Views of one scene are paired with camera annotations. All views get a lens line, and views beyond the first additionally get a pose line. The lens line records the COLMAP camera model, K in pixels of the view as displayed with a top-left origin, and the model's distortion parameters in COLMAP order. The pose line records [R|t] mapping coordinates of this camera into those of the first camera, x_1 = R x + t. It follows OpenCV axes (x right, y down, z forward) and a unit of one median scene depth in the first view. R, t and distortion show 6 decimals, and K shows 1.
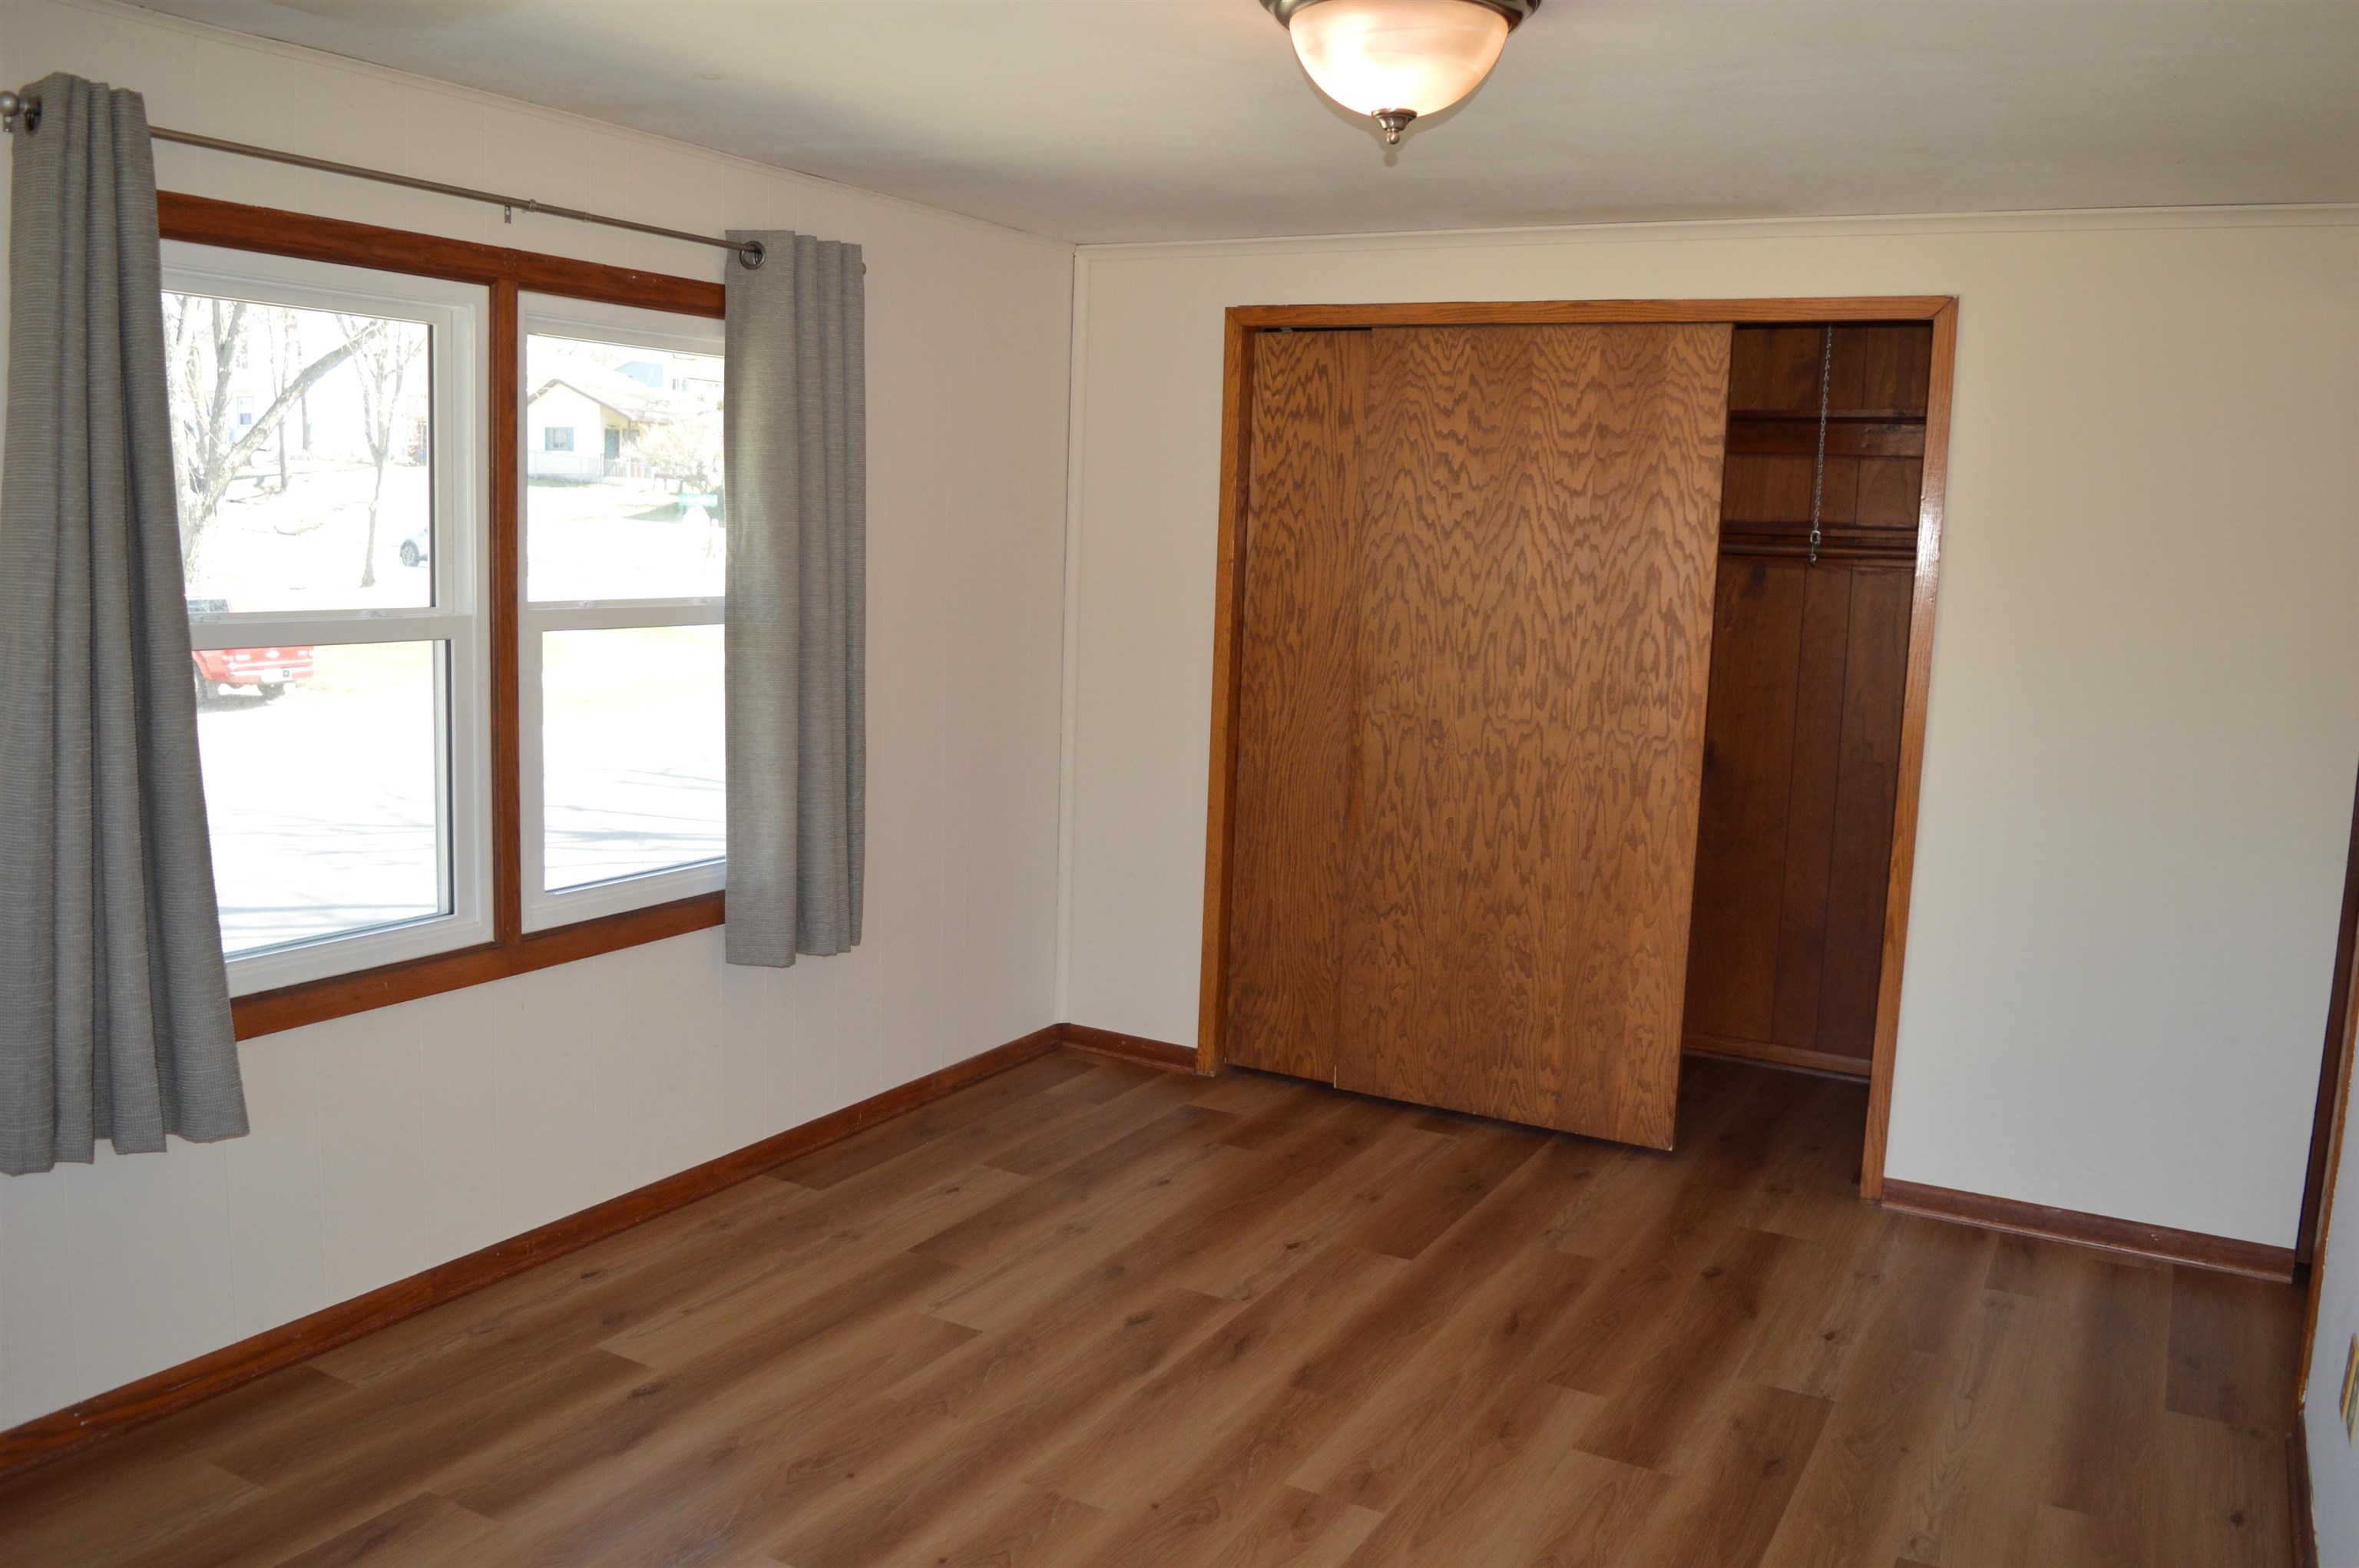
lens RADIAL K [[1944.7, 0, 1179.5], [0, 1944.7, 784.0], [0, 0, 1]] dist [-0.013473, -0.007508]
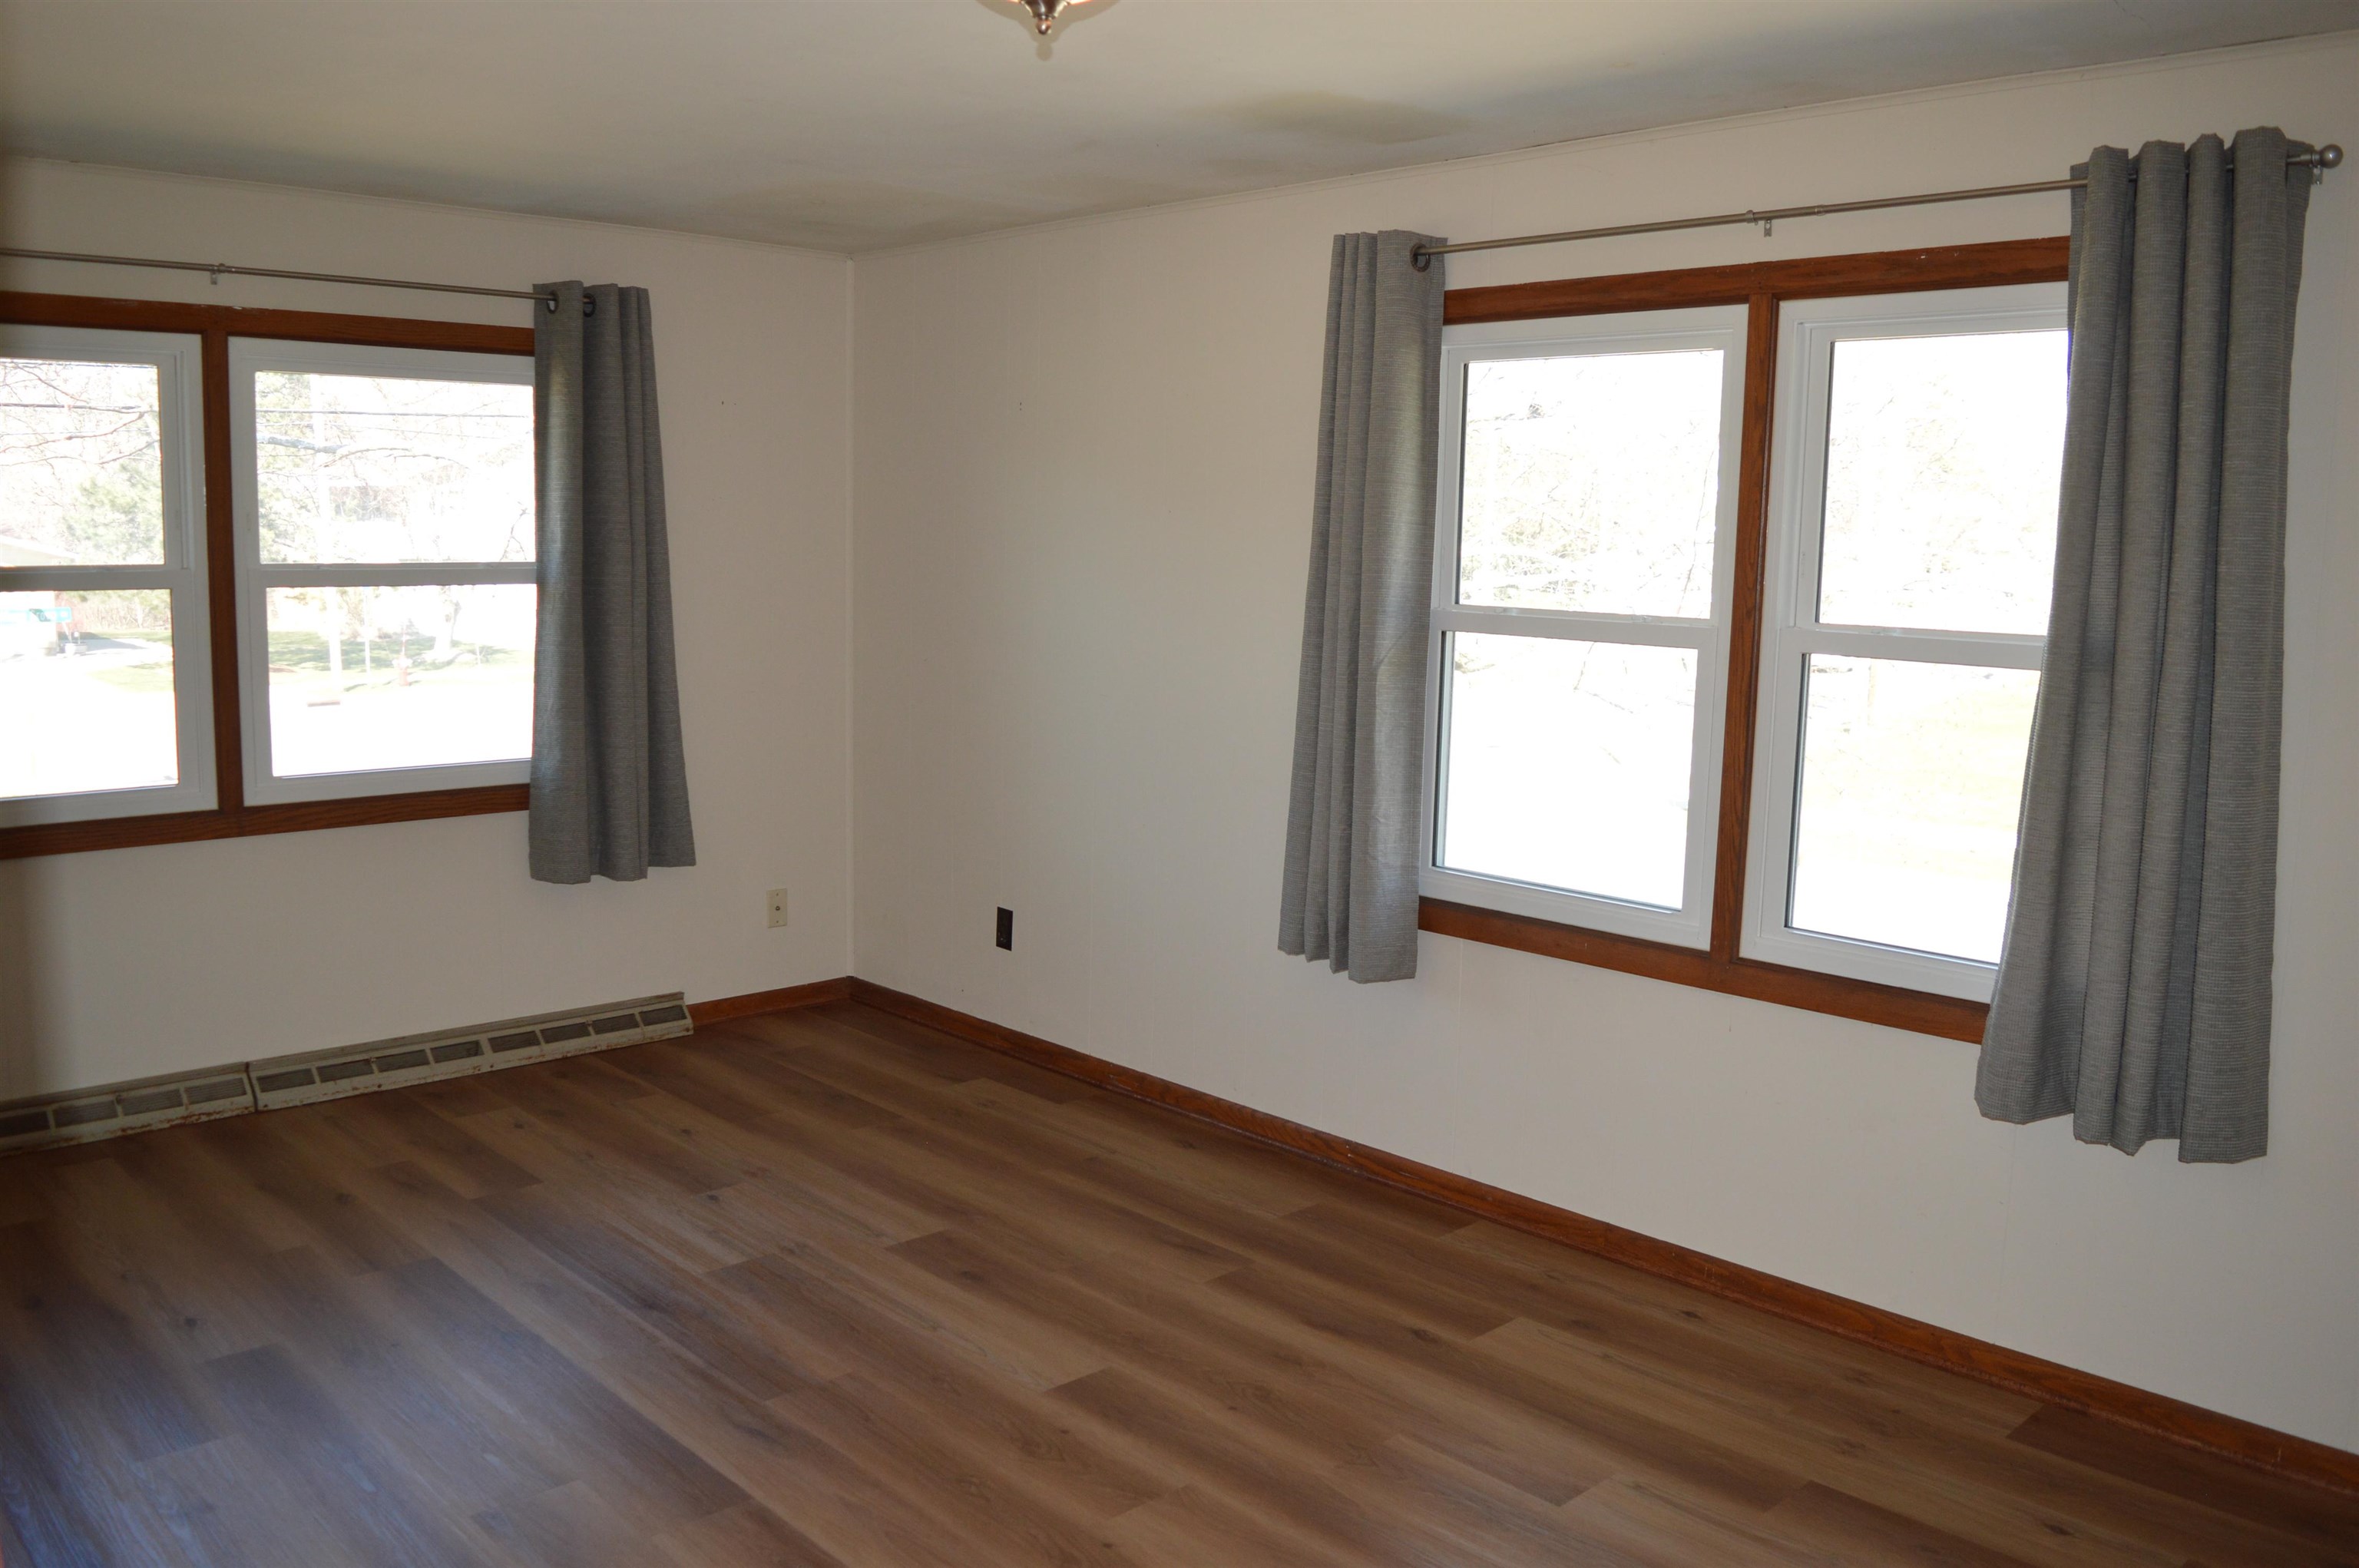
lens RADIAL K [[1944.7, 0, 1179.5], [0, 1944.7, 784.0], [0, 0, 1]] dist [-0.013473, -0.007508]
pose [[-0.288557, 0.080600, -0.954064, 0.726642], [-0.164864, 0.977385, 0.132433, -0.098178], [0.943162, 0.195505, -0.268743, 1.056110]]
